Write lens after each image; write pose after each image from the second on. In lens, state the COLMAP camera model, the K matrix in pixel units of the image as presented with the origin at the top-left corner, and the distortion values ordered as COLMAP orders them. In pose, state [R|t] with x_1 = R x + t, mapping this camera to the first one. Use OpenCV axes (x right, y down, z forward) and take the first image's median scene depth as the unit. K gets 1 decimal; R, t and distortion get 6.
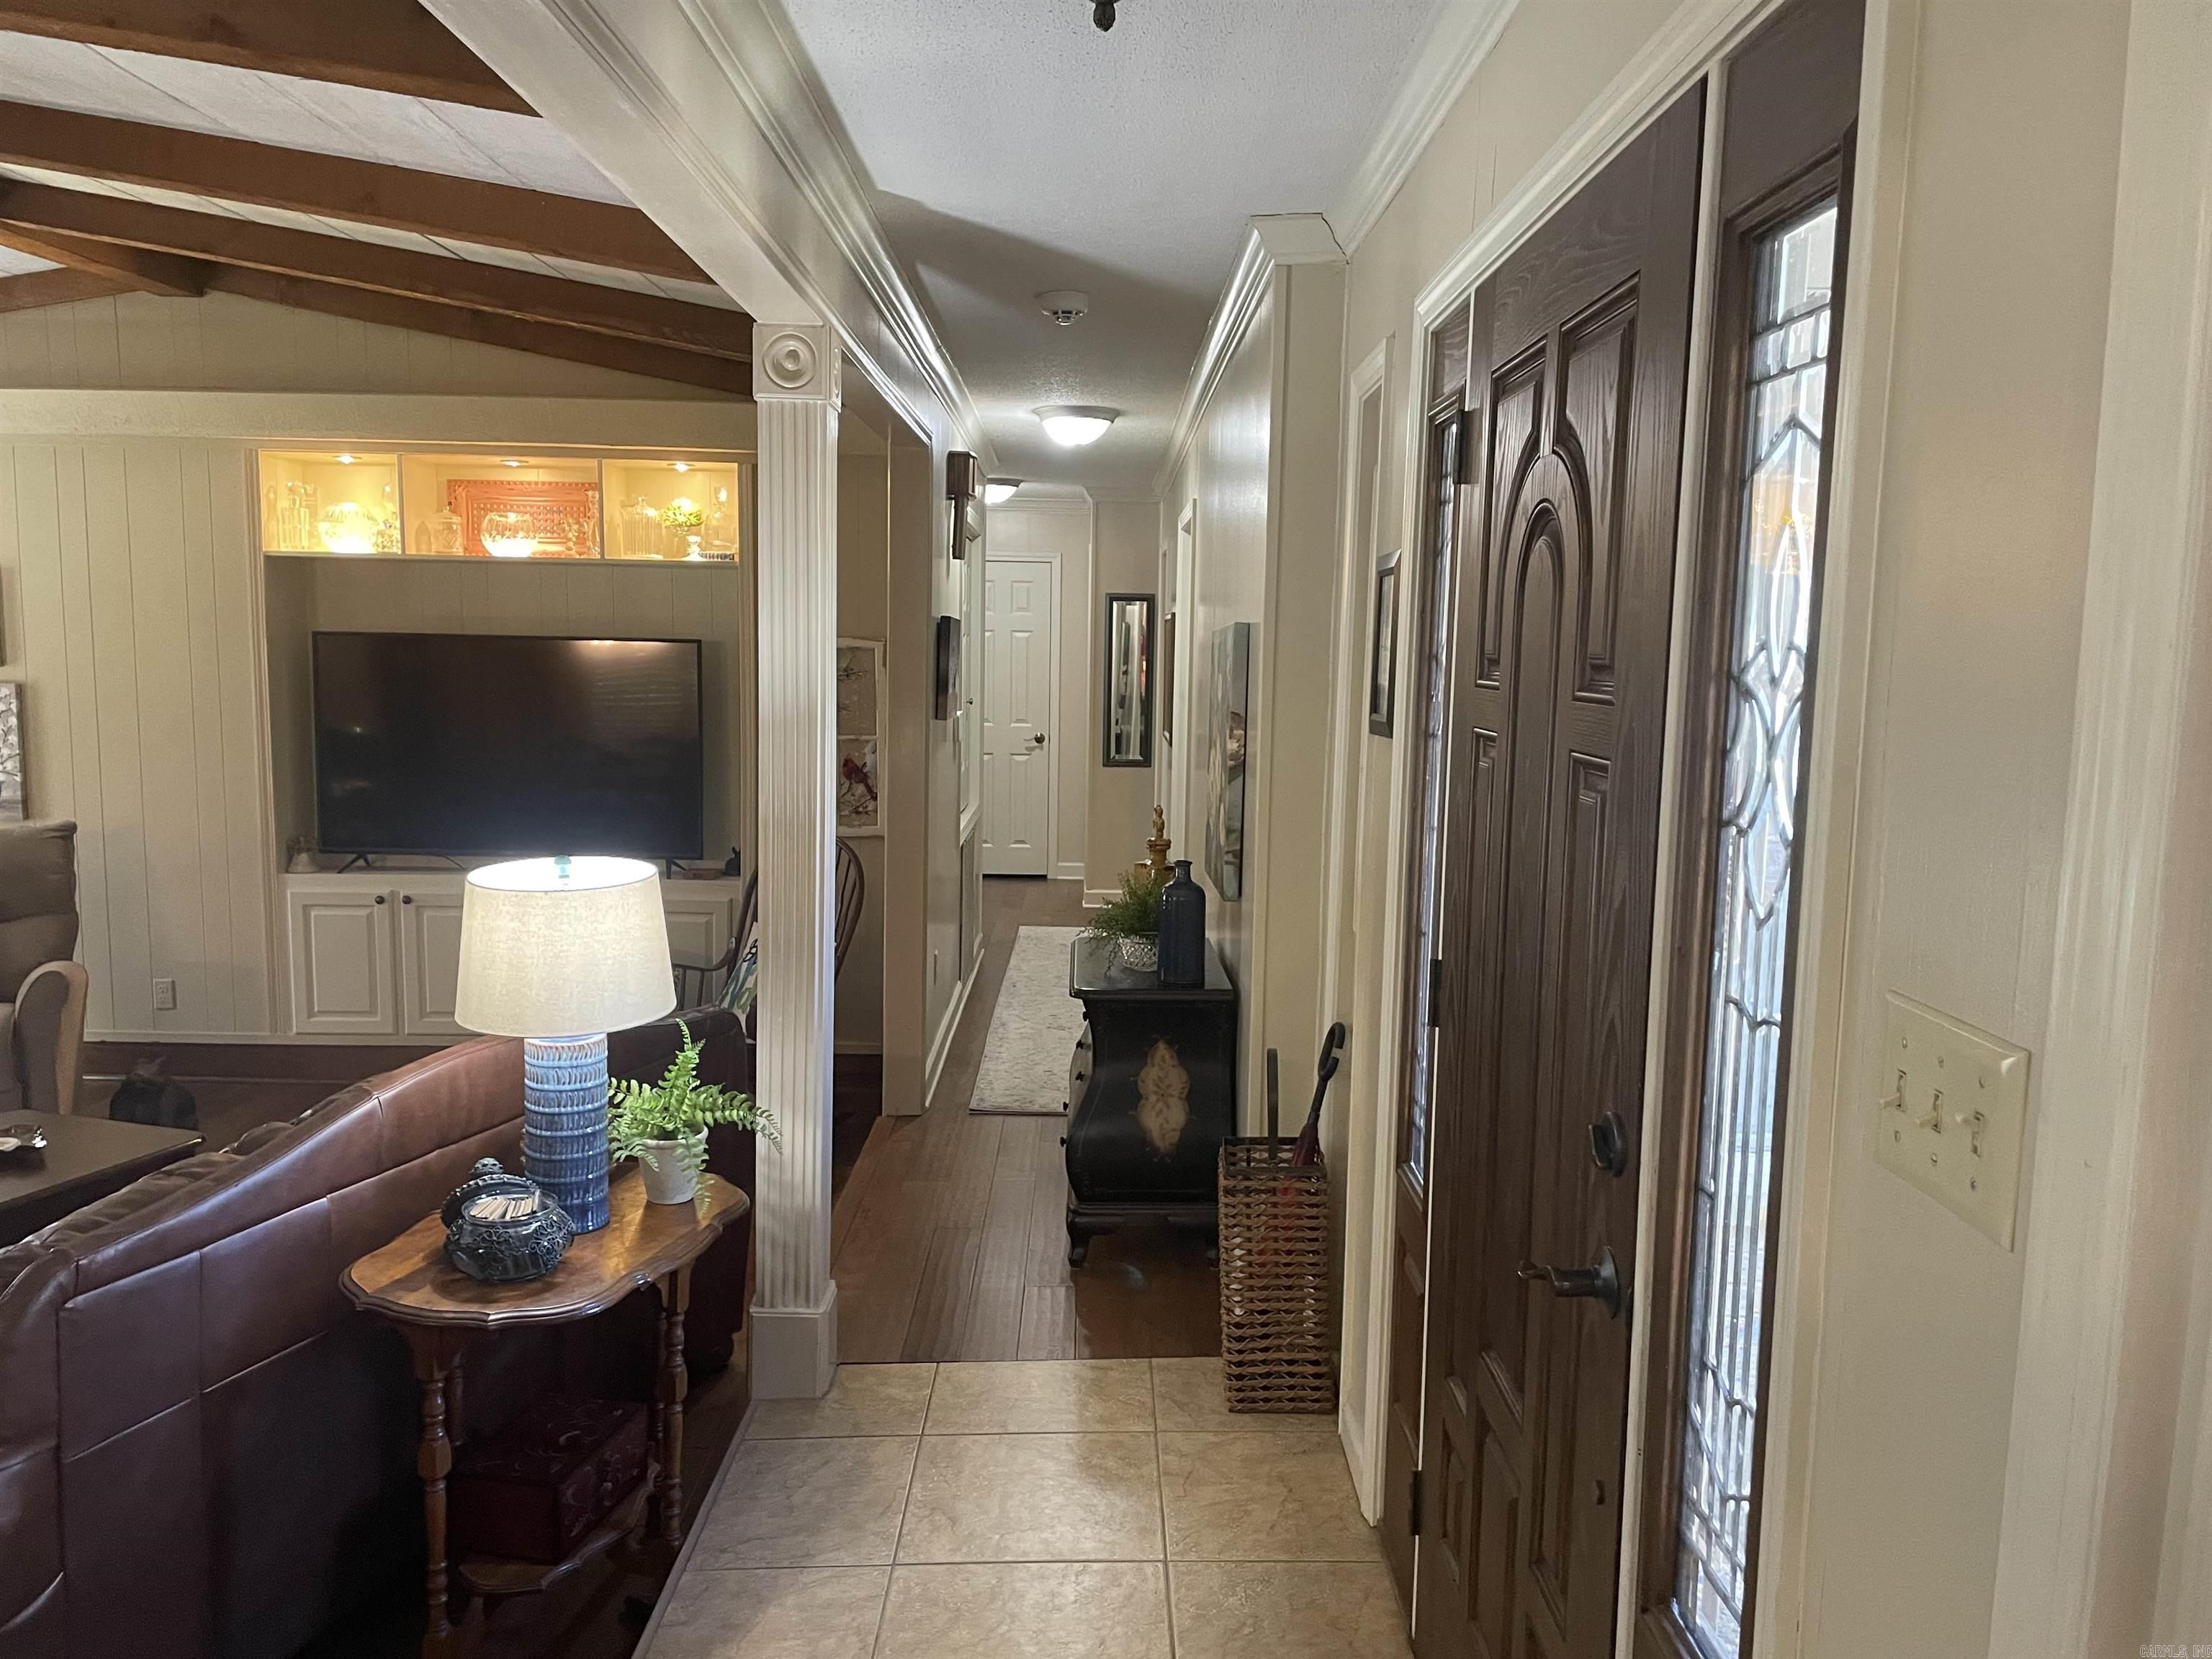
lens RADIAL K [[1652.5, 0, 1101.9], [0, 1652.5, 842.9], [0, 0, 1]] dist [0.071850, -0.099497]
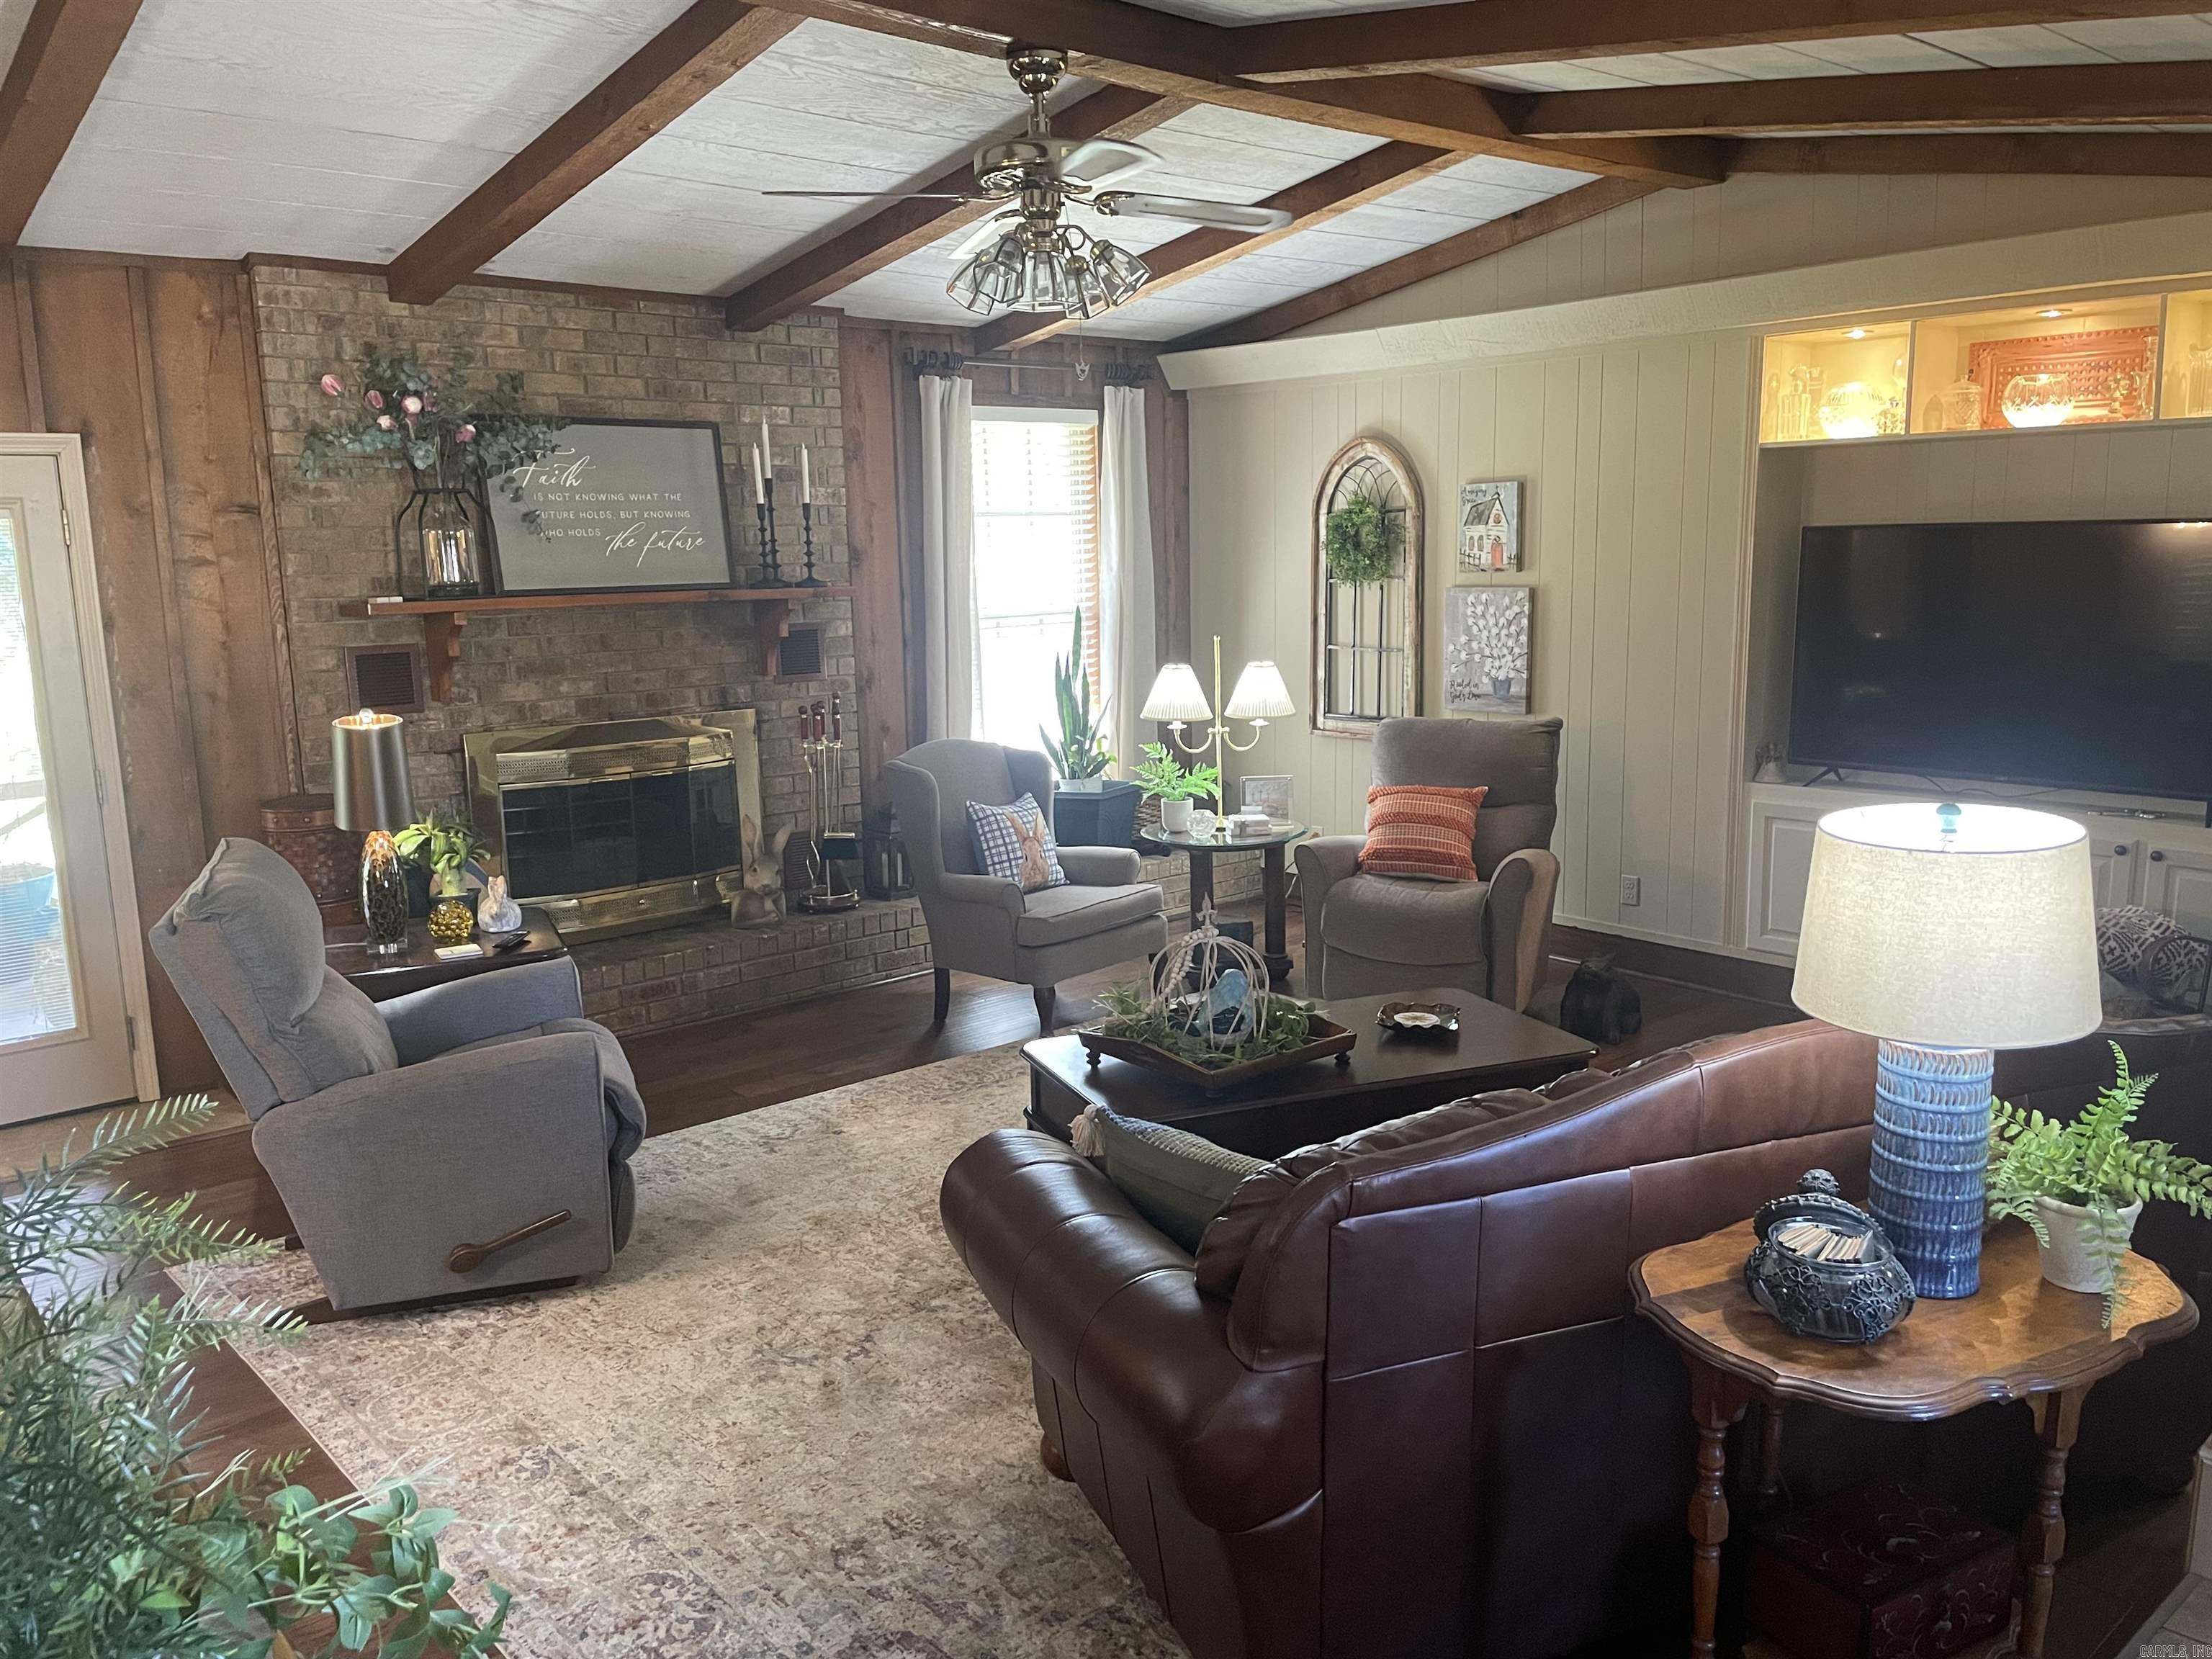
lens RADIAL K [[1655.2, 0, 1120.4], [0, 1655.2, 816.4], [0, 0, 1]] dist [0.085137, -0.109486]
pose [[0.650331, 0.093824, -0.753835, 0.002612], [-0.062073, 0.995588, 0.070363, -0.008021], [0.757111, 0.001033, 0.653286, 0.106370]]
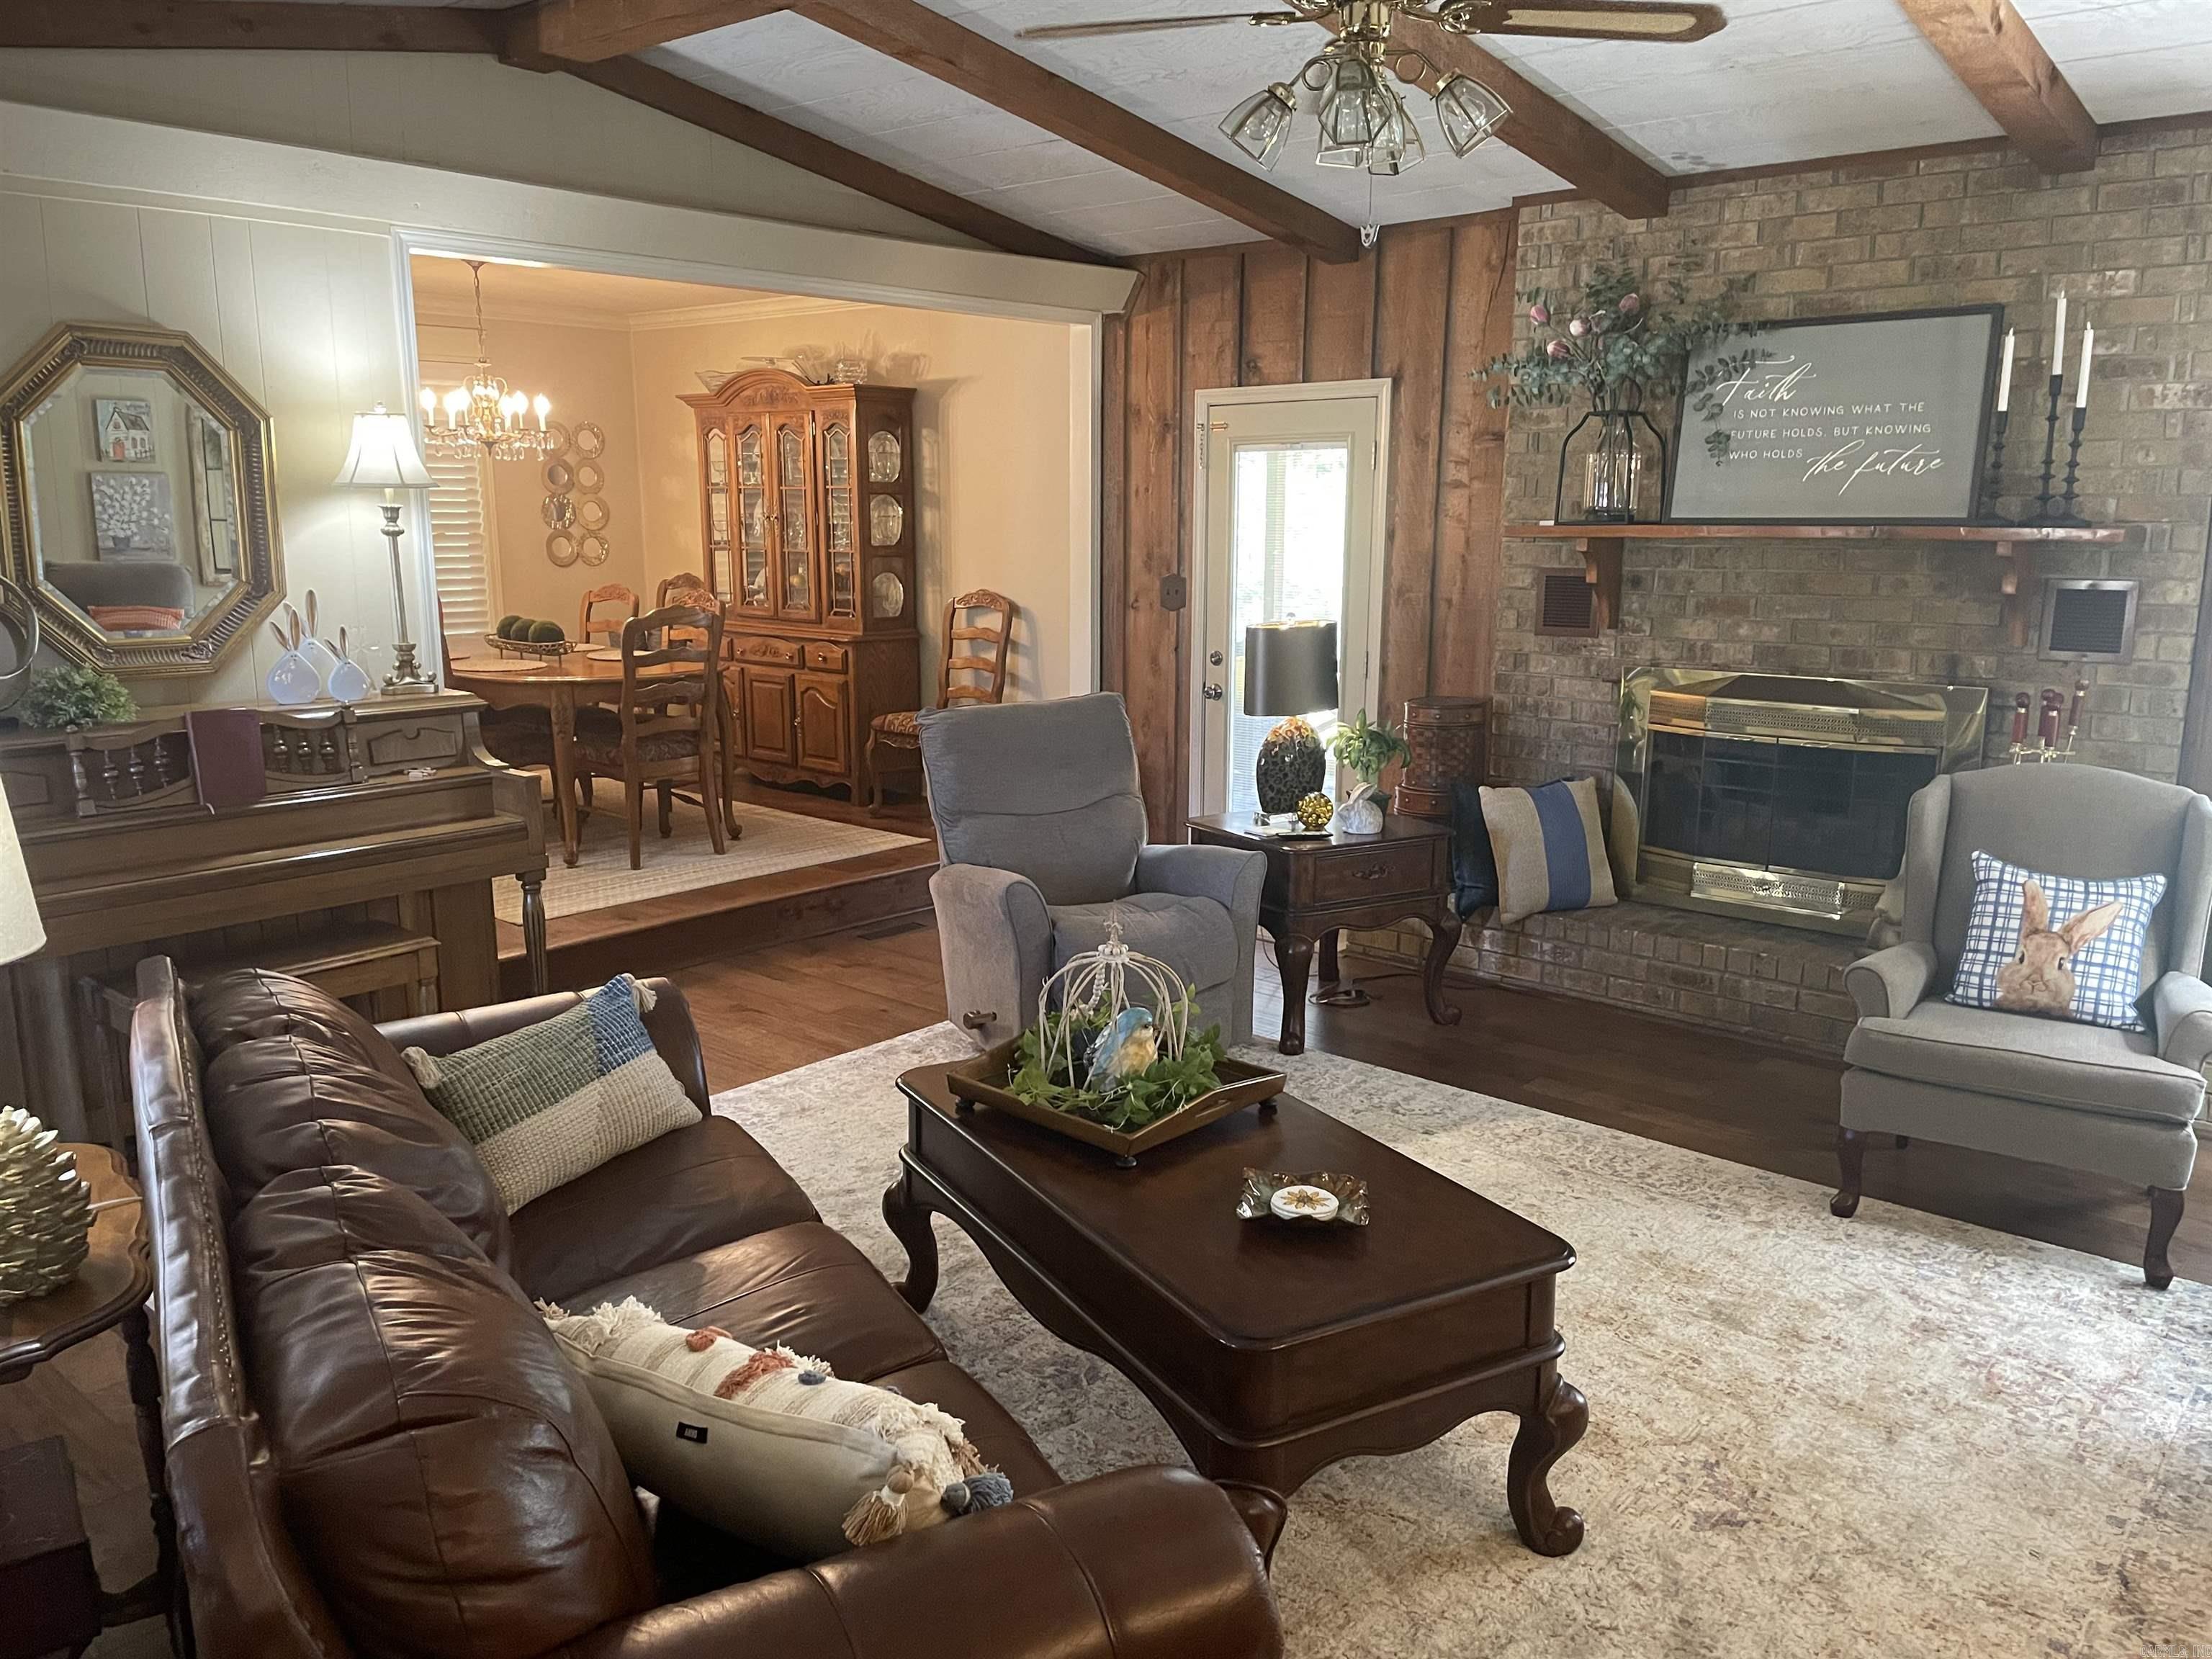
lens RADIAL K [[1664.4, 0, 1106.6], [0, 1664.4, 835.7], [0, 0, 1]] dist [0.094514, -0.121502]
pose [[-0.665606, 0.129309, -0.735016, -0.076106], [-0.105160, 0.958798, 0.263908, -0.094754], [0.738857, 0.252953, -0.624583, 0.886160]]
